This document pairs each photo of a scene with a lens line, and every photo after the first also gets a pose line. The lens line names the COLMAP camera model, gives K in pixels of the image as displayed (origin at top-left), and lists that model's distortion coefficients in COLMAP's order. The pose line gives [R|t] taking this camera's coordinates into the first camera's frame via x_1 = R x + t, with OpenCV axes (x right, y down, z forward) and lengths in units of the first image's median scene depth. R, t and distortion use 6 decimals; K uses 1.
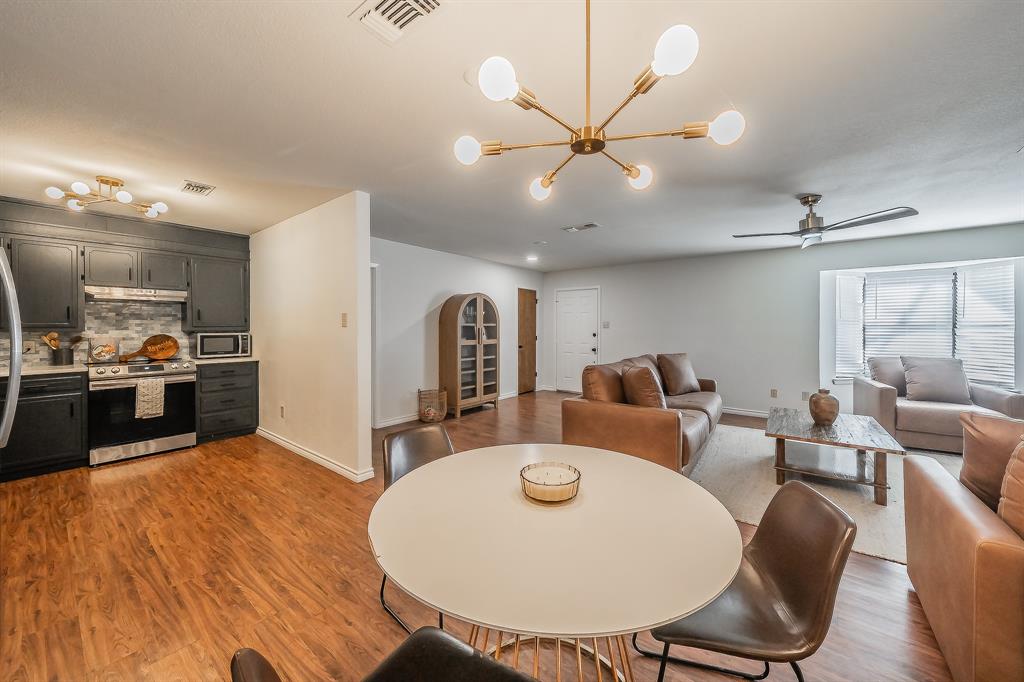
lens RADIAL K [[373.7, 0, 520.8], [0, 373.7, 325.9], [0, 0, 1]] dist [-0.000863, 0.000083]
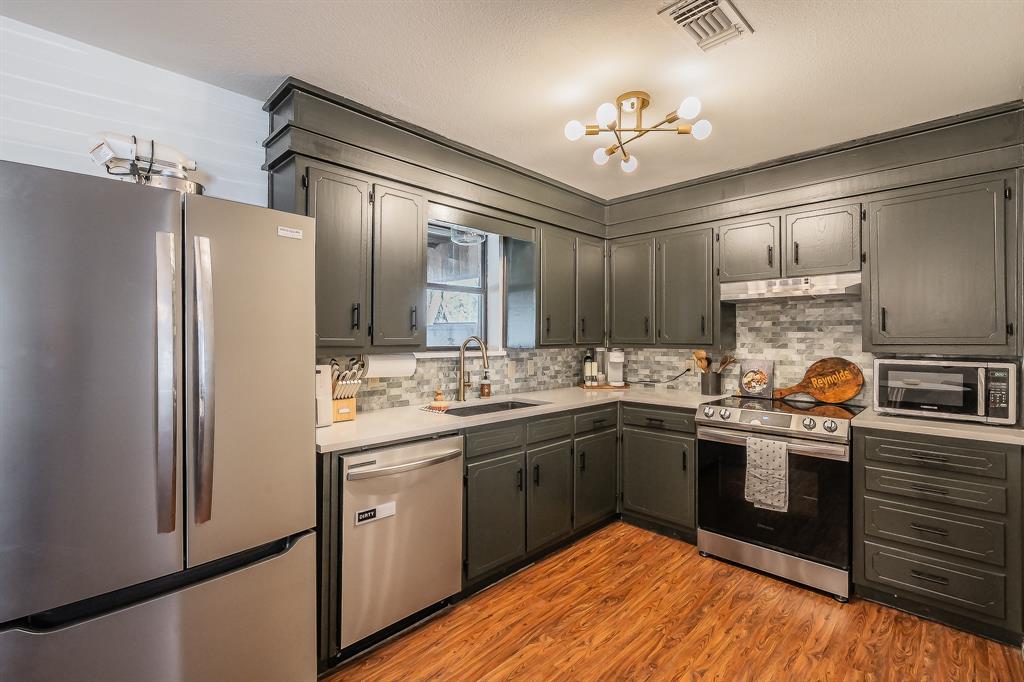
lens RADIAL K [[456.4, 0, 512.0], [0, 456.4, 341.0], [0, 0, 1]] dist [0.001461, -0.000134]
pose [[-0.121634, 0.008433, -0.992539, -0.255491], [-0.000807, 0.999963, 0.008595, -0.007483], [0.992575, 0.001846, -0.121623, 0.650895]]
